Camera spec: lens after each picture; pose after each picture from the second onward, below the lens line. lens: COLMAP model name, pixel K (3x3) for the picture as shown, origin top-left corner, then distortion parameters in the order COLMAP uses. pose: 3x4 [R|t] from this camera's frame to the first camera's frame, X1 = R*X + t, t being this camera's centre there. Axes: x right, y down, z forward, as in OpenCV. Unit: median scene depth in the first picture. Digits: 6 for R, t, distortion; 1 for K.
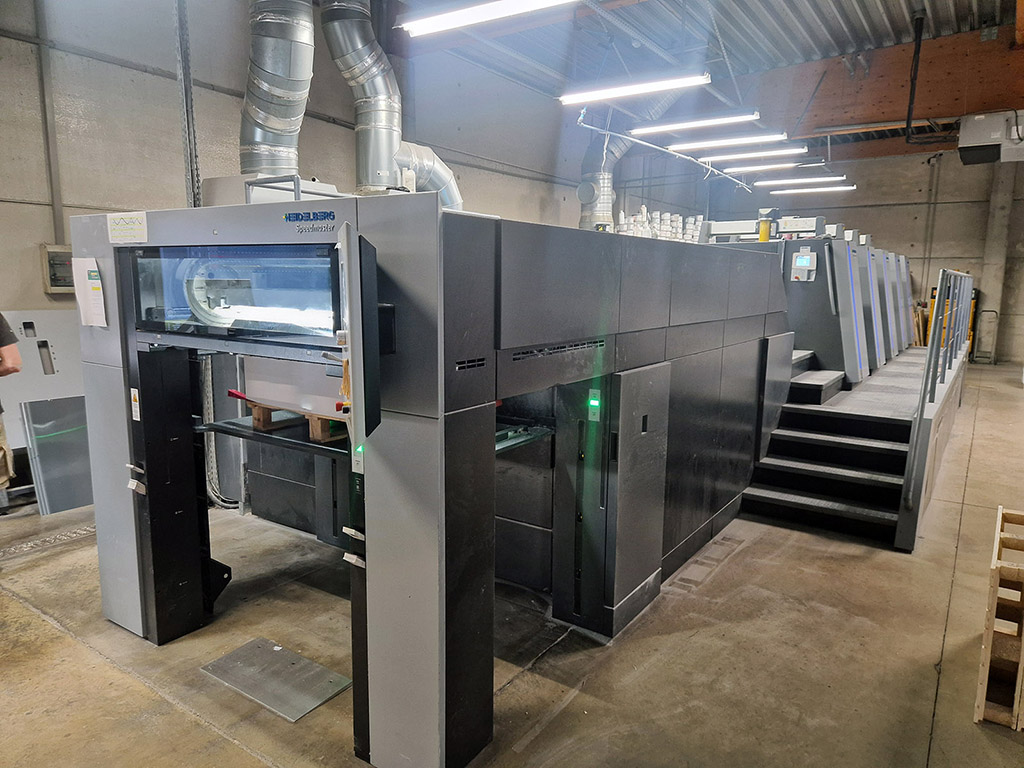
lens RADIAL K [[691.6, 0, 512.9], [0, 691.6, 386.3], [0, 0, 1]] dist [0.045062, -0.026247]
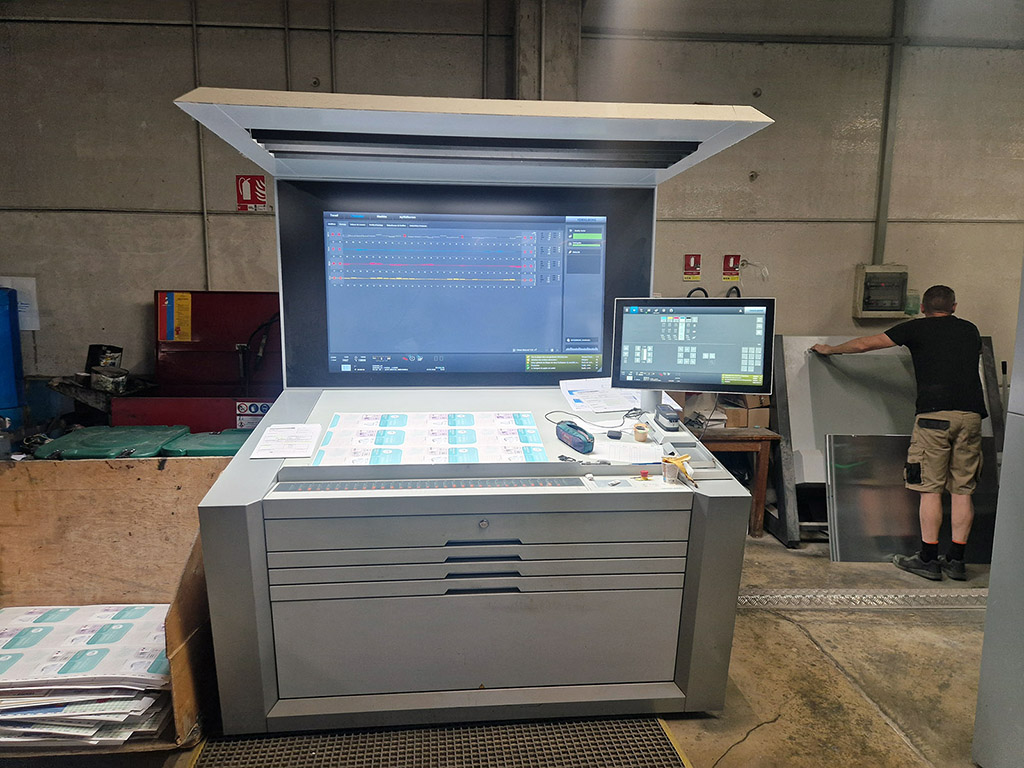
lens RADIAL K [[691.6, 0, 513.0], [0, 691.6, 385.5], [0, 0, 1]] dist [0.045062, -0.026247]
pose [[0.622687, 0.100085, -0.776044, -0.235998], [-0.121626, 0.992112, 0.030360, -0.018282], [0.772961, 0.075482, 0.629948, 0.086166]]
